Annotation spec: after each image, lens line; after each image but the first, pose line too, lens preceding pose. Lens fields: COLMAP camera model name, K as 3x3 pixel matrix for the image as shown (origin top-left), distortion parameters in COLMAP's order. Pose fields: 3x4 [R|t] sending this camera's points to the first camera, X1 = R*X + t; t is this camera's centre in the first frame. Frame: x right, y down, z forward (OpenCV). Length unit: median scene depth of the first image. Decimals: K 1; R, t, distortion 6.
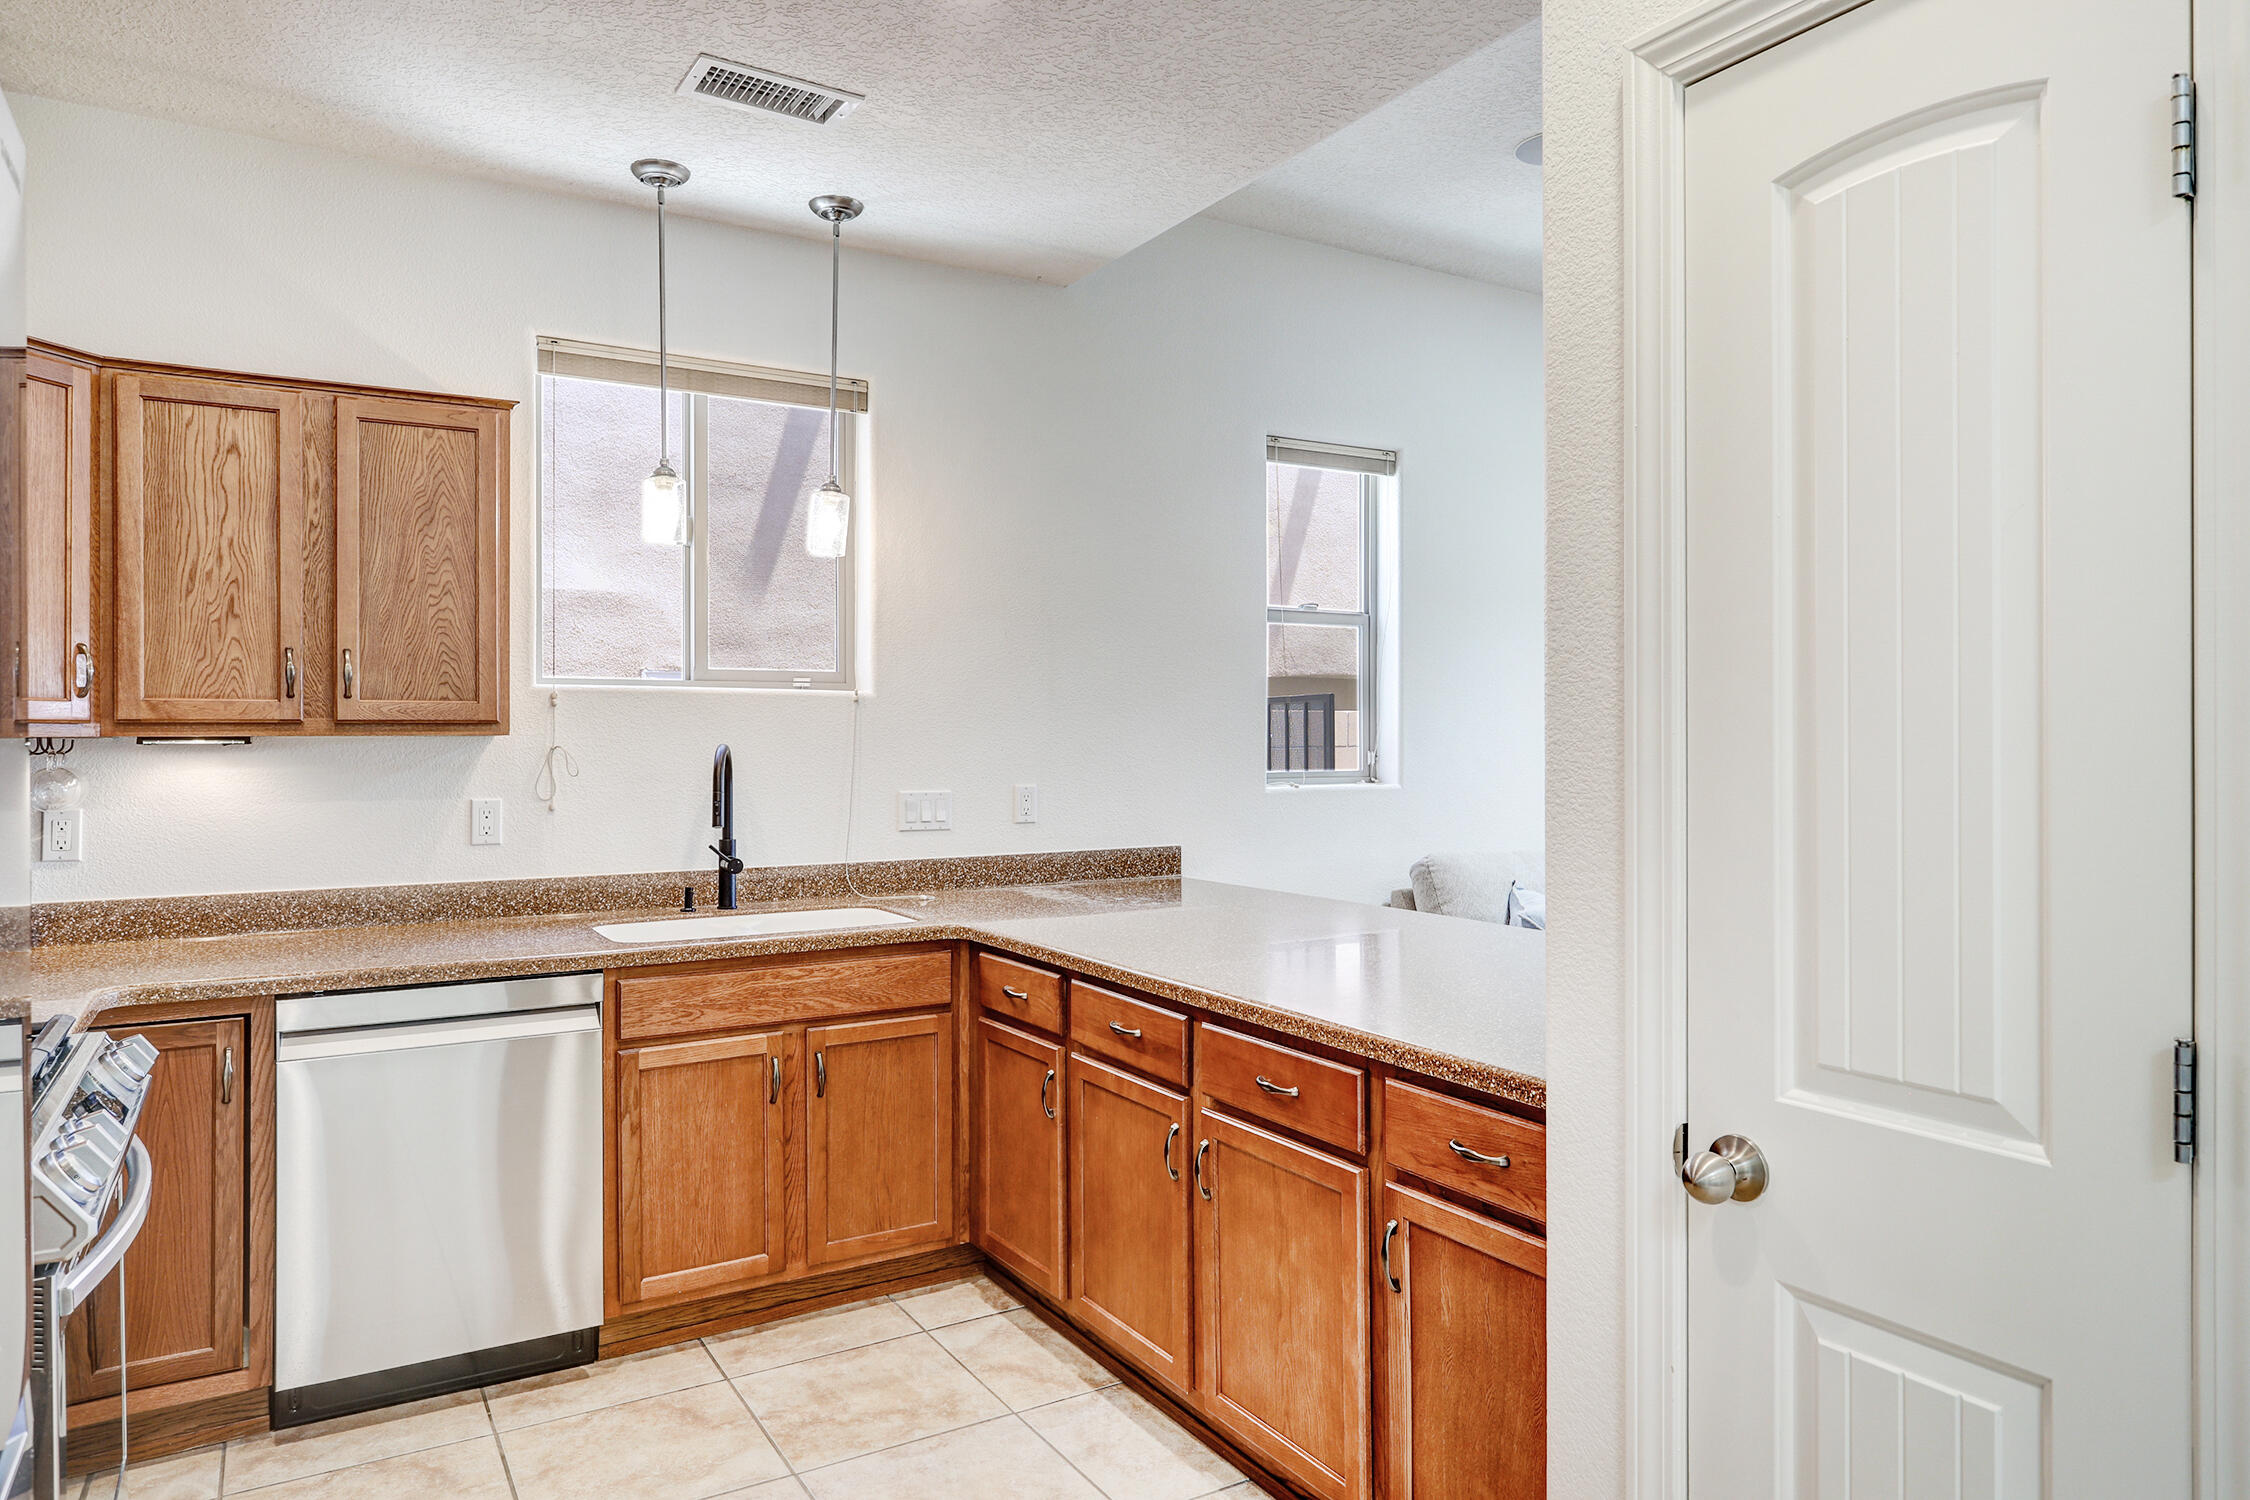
lens RADIAL K [[1415.3, 0, 1125.9], [0, 1415.3, 745.8], [0, 0, 1]] dist [0.007107, 0.001040]
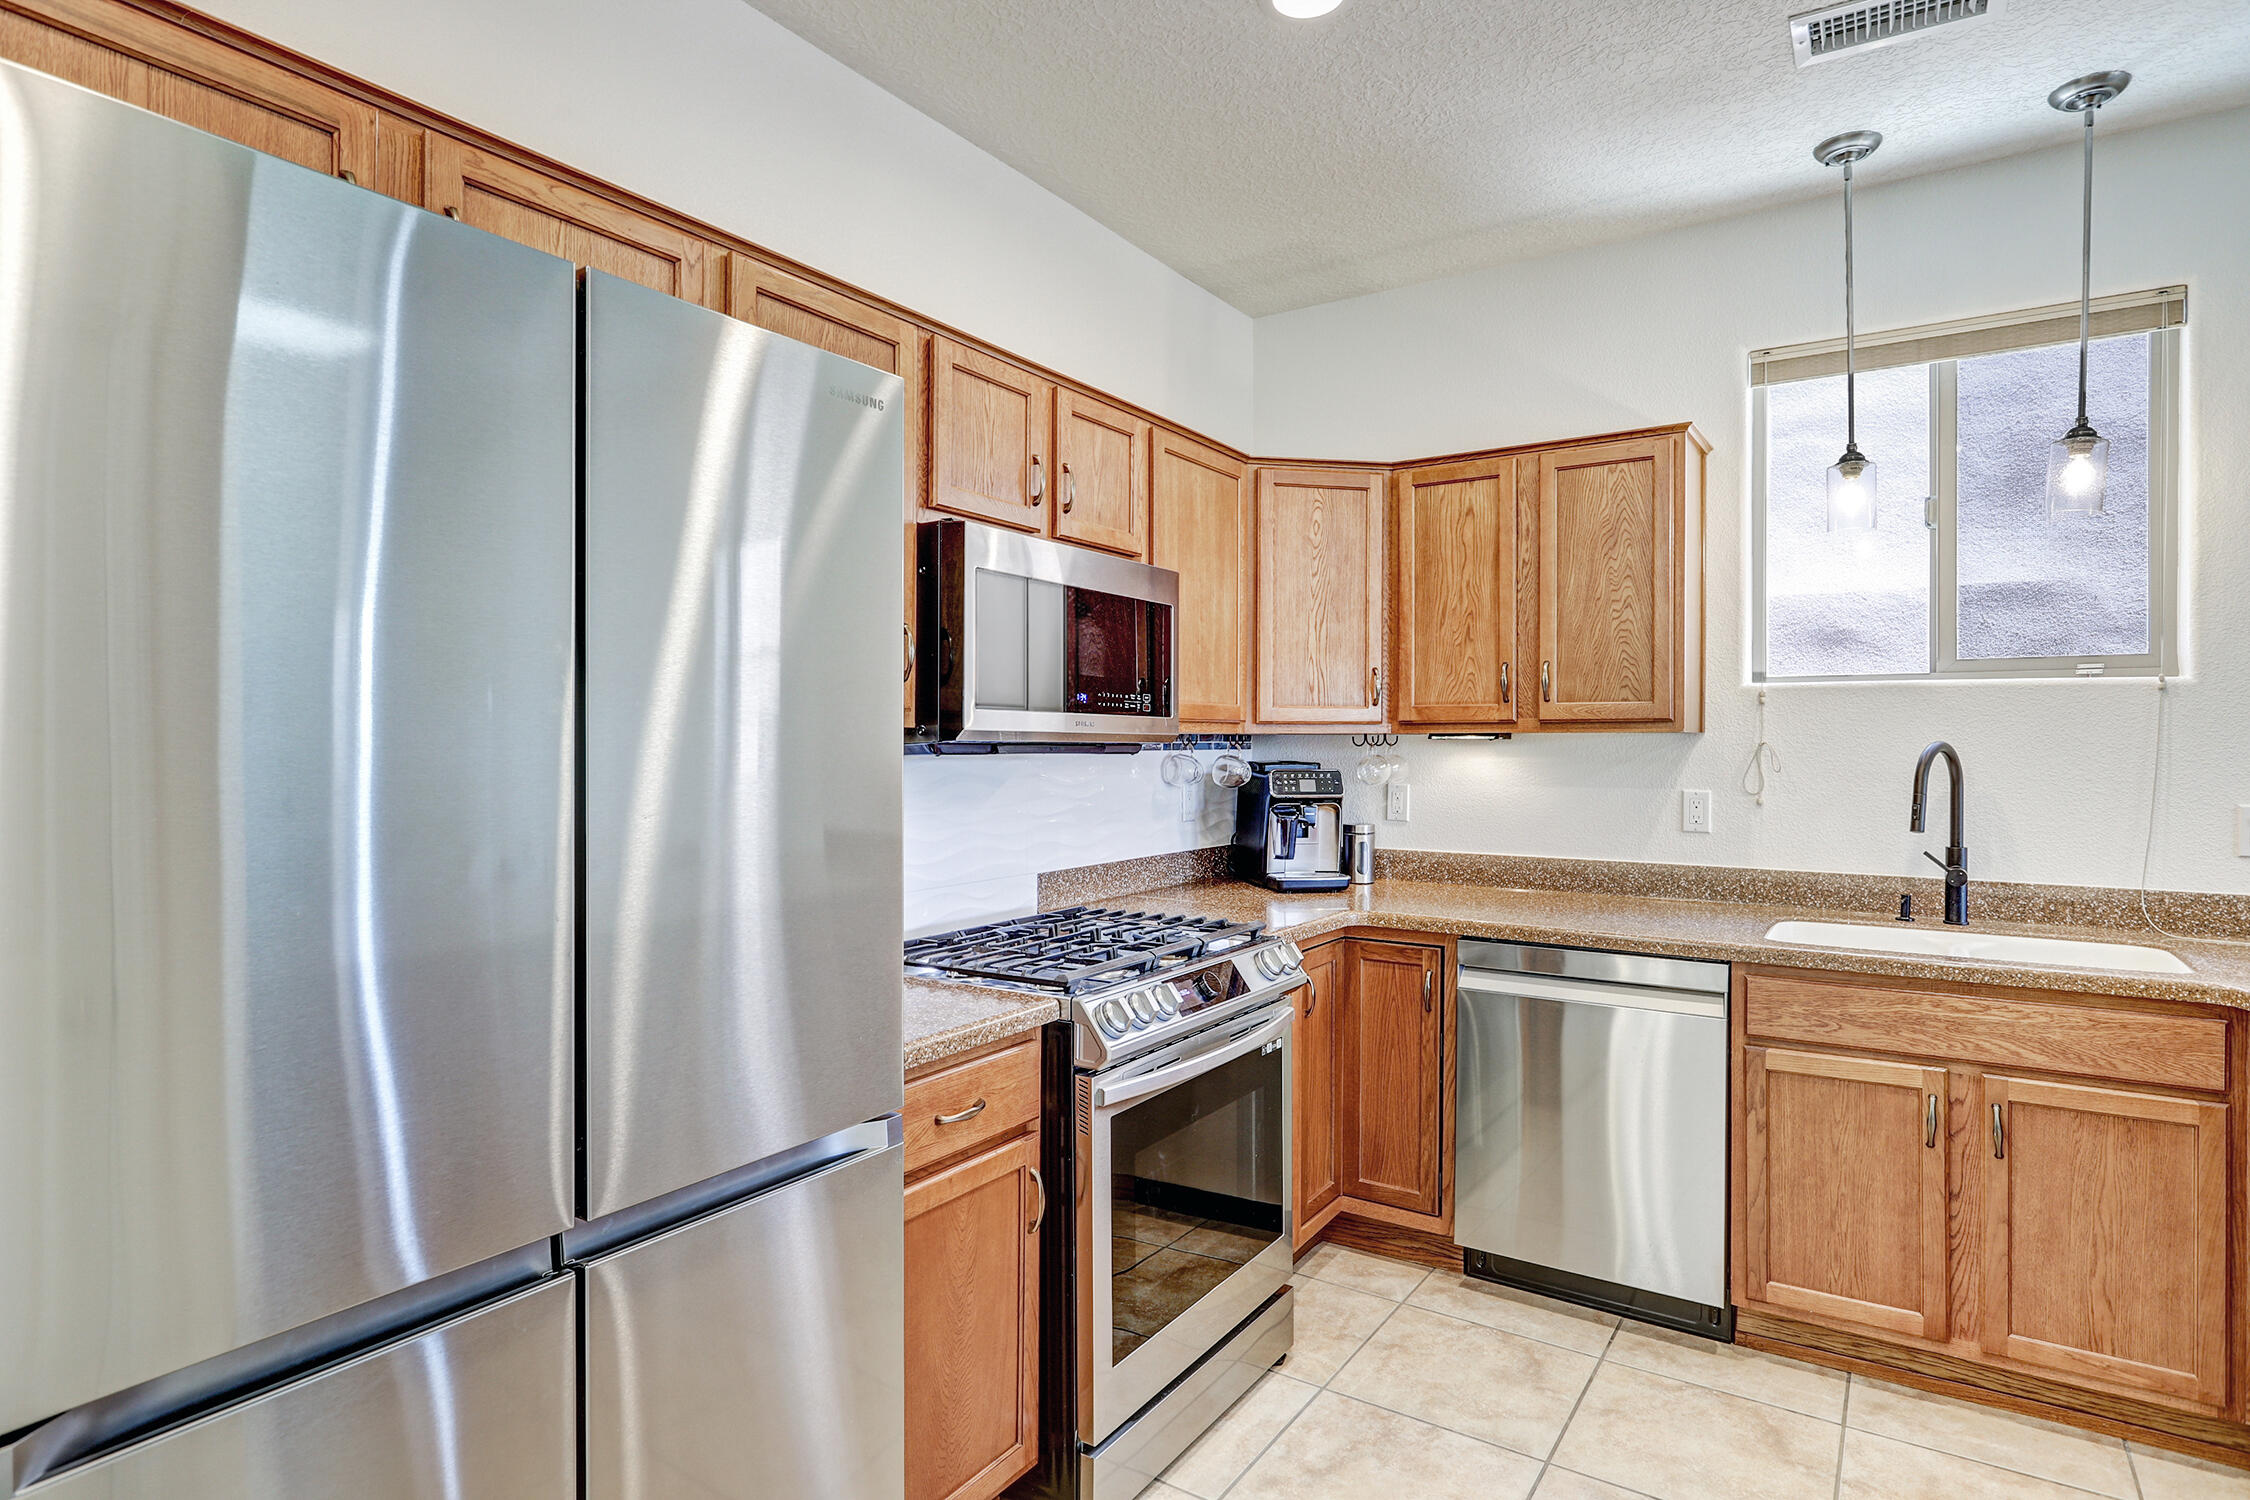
lens RADIAL K [[1211.4, 0, 1126.8], [0, 1211.4, 738.0], [0, 0, 1]] dist [-0.002105, 0.002979]
pose [[0.426729, 0.003336, -0.904373, 0.223572], [-0.007219, 0.999974, 0.000283, -0.000091], [0.904351, 0.006408, 0.426742, 0.224221]]
